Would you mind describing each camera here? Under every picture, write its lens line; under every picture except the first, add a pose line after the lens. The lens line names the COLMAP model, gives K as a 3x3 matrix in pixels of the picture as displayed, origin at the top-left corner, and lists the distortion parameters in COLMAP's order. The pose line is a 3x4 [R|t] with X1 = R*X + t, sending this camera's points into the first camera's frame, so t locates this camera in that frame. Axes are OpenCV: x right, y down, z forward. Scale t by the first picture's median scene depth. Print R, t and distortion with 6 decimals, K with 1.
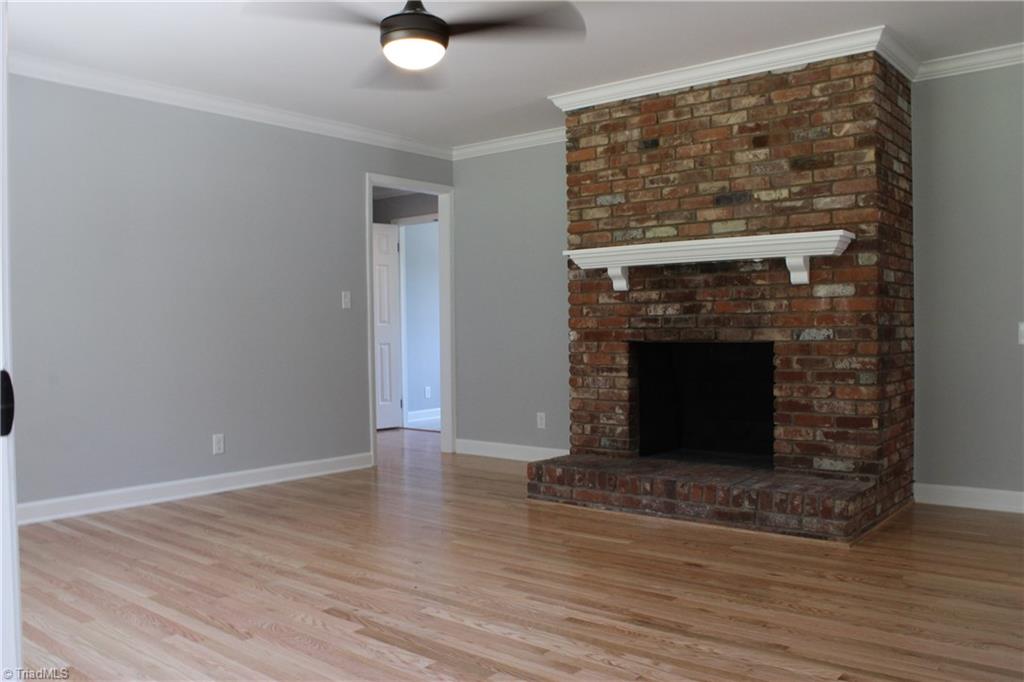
lens RADIAL K [[855.5, 0, 506.5], [0, 855.5, 346.6], [0, 0, 1]] dist [-0.120804, -0.000596]
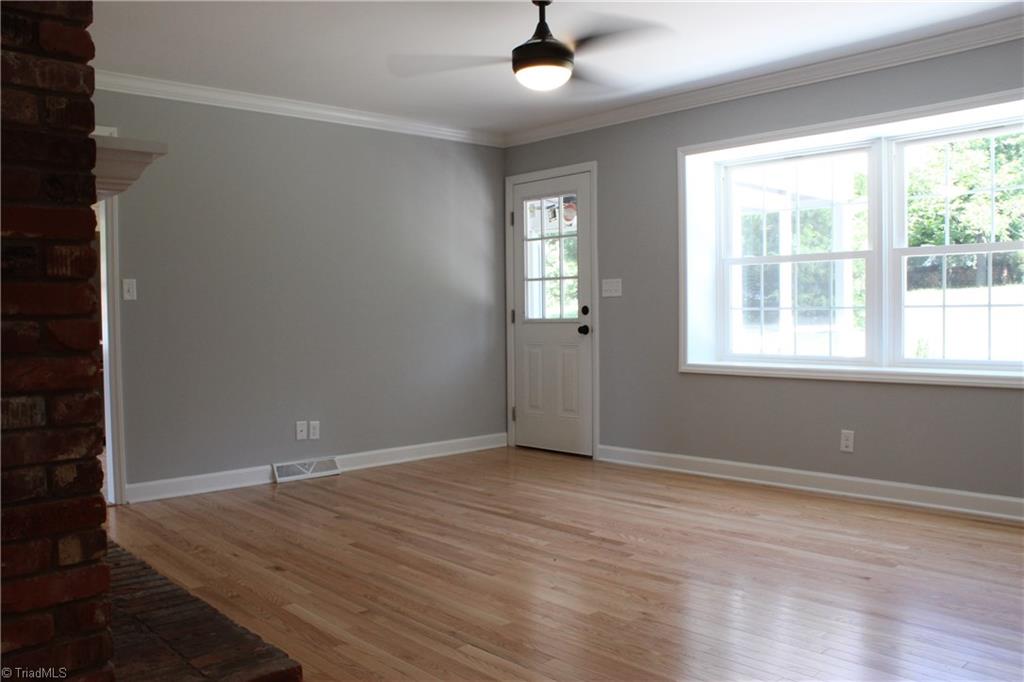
lens RADIAL K [[855.5, 0, 506.5], [0, 855.5, 346.6], [0, 0, 1]] dist [-0.120804, -0.000596]
pose [[-0.988797, 0.023862, 0.147349, -0.220907], [0.033275, 0.997537, 0.061753, -0.066356], [-0.145513, 0.065964, -0.987155, 2.133204]]
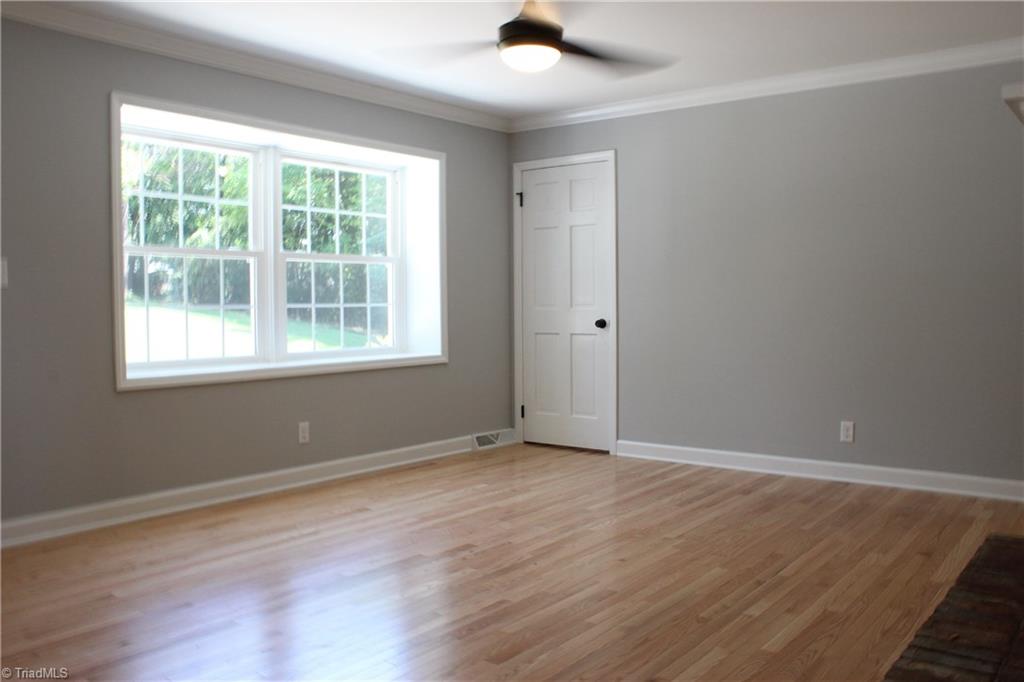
lens RADIAL K [[855.5, 0, 506.5], [0, 855.5, 346.6], [0, 0, 1]] dist [-0.120804, -0.000596]
pose [[0.026569, 0.061278, -0.997767, 0.953327], [-0.017455, 0.997996, 0.060827, -0.051337], [0.999495, 0.015800, 0.027585, 0.950243]]
